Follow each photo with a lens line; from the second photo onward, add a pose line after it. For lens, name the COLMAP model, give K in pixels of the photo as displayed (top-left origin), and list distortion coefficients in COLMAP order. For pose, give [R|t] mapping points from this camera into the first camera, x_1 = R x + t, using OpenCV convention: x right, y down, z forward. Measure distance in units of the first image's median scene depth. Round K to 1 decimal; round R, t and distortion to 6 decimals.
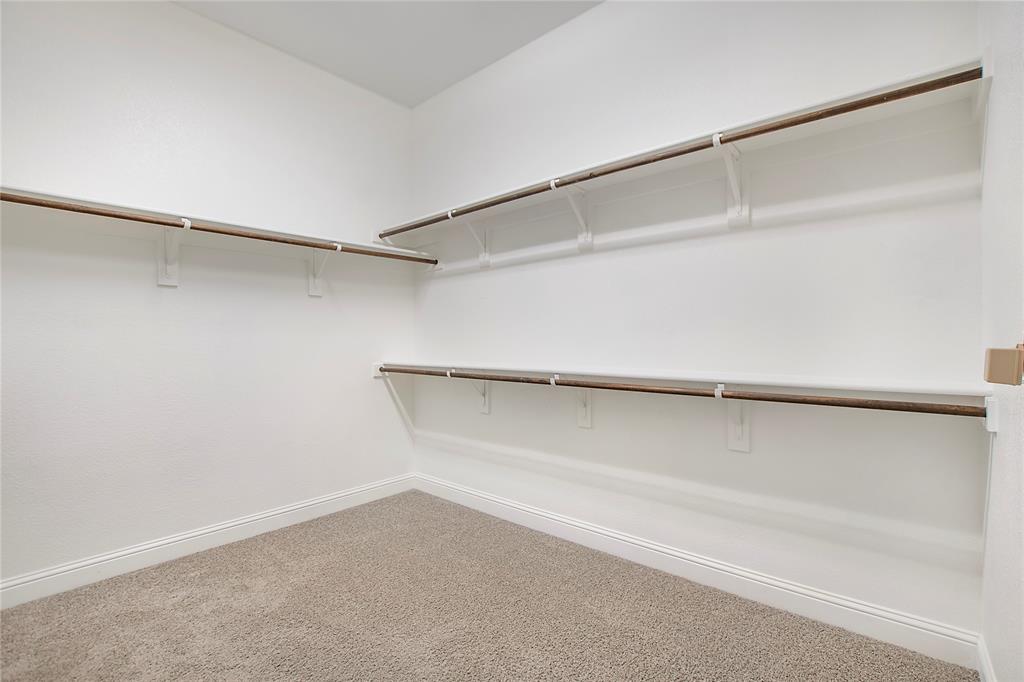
lens RADIAL K [[453.1, 0, 509.0], [0, 453.1, 338.6], [0, 0, 1]] dist [-0.031673, 0.004822]
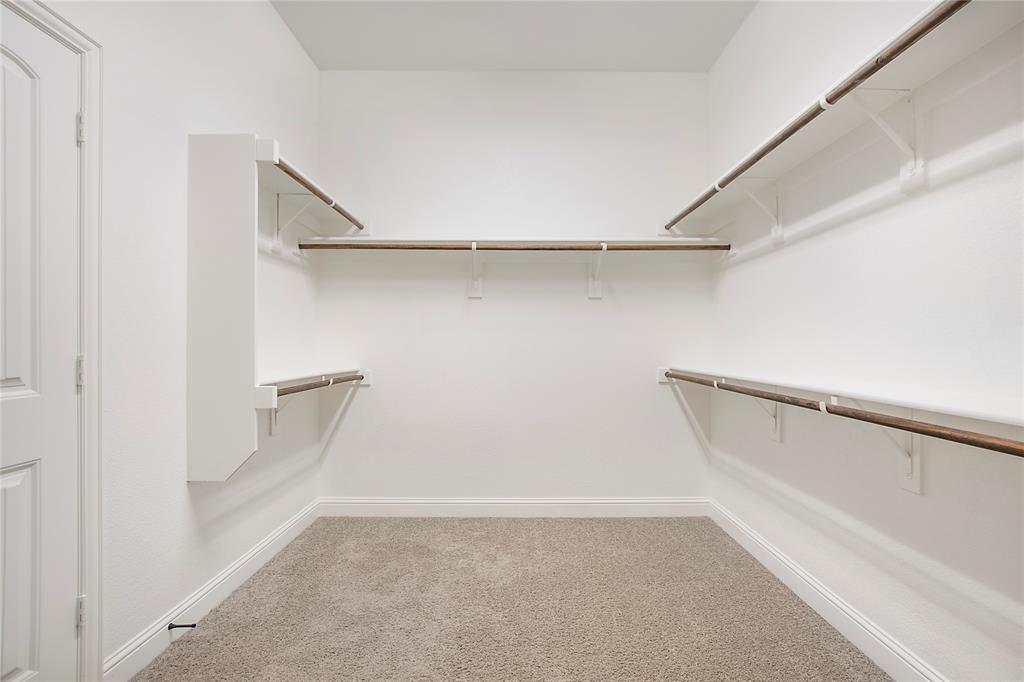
lens RADIAL K [[453.1, 0, 513.7], [0, 453.1, 342.2], [0, 0, 1]] dist [-0.031673, 0.004822]
pose [[0.671046, 0.005100, -0.741398, 0.203075], [-0.005037, 0.999985, 0.002319, 0.002834], [0.741398, 0.002178, 0.671062, 0.186349]]
